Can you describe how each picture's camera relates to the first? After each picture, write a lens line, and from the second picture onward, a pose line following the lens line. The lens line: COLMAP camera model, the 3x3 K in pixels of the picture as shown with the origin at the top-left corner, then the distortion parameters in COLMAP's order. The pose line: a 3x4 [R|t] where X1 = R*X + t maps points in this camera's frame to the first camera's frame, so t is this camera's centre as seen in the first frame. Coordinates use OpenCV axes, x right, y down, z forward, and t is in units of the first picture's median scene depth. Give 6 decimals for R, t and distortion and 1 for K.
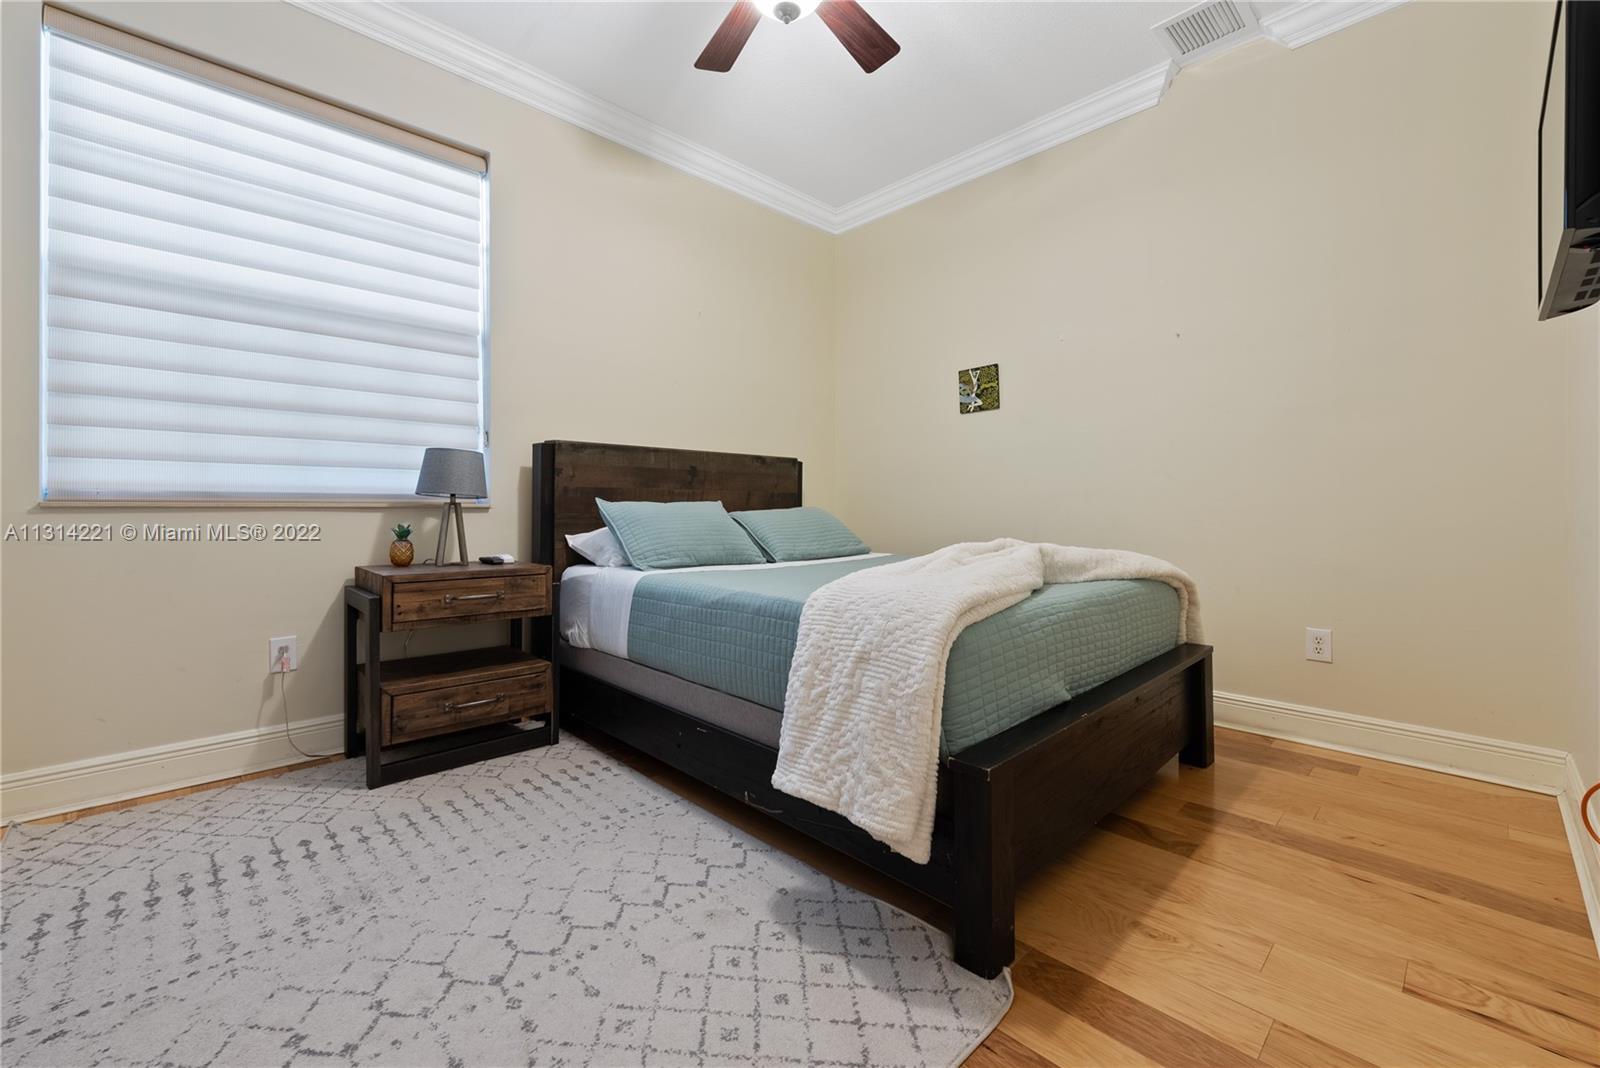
lens RADIAL K [[668.8, 0, 800.9], [0, 668.8, 503.7], [0, 0, 1]] dist [-0.000132, -0.000119]
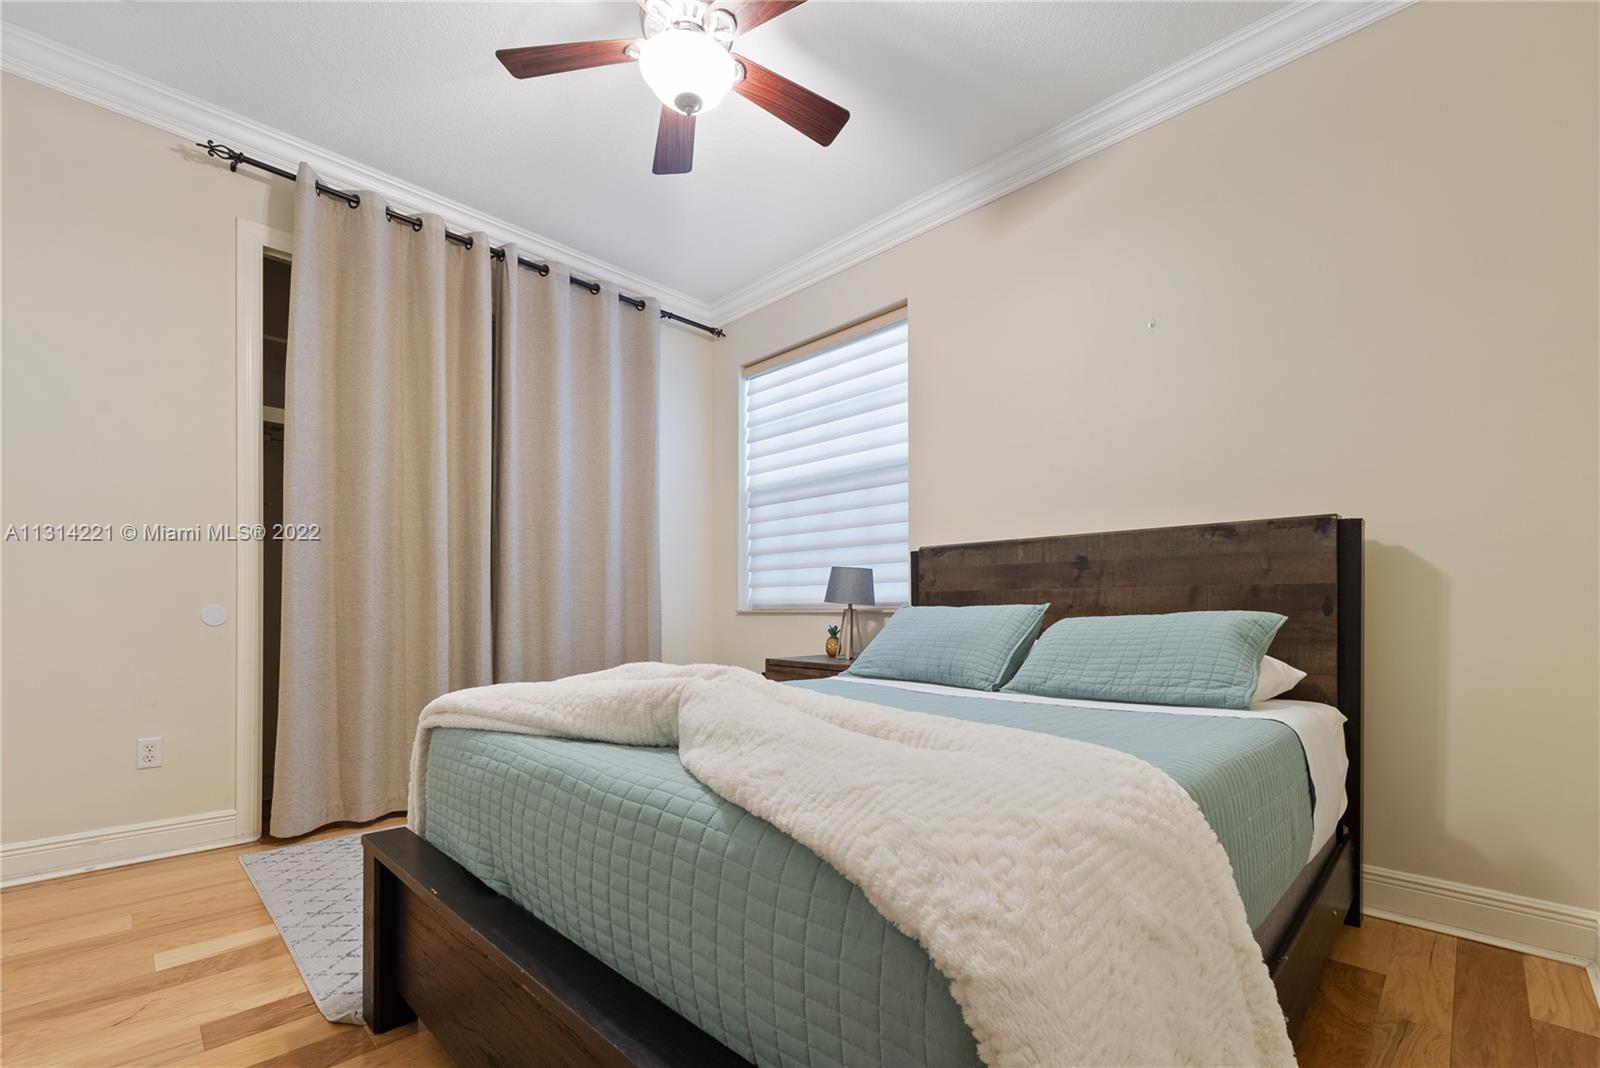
lens RADIAL K [[681.6, 0, 812.9], [0, 681.6, 615.7], [0, 0, 1]] dist [-0.012946, -0.000078]
pose [[0.024965, 0.000280, -0.999688, 1.030596], [0.002624, 0.999996, 0.000346, 0.014553], [0.999685, -0.002632, 0.024964, 1.233377]]
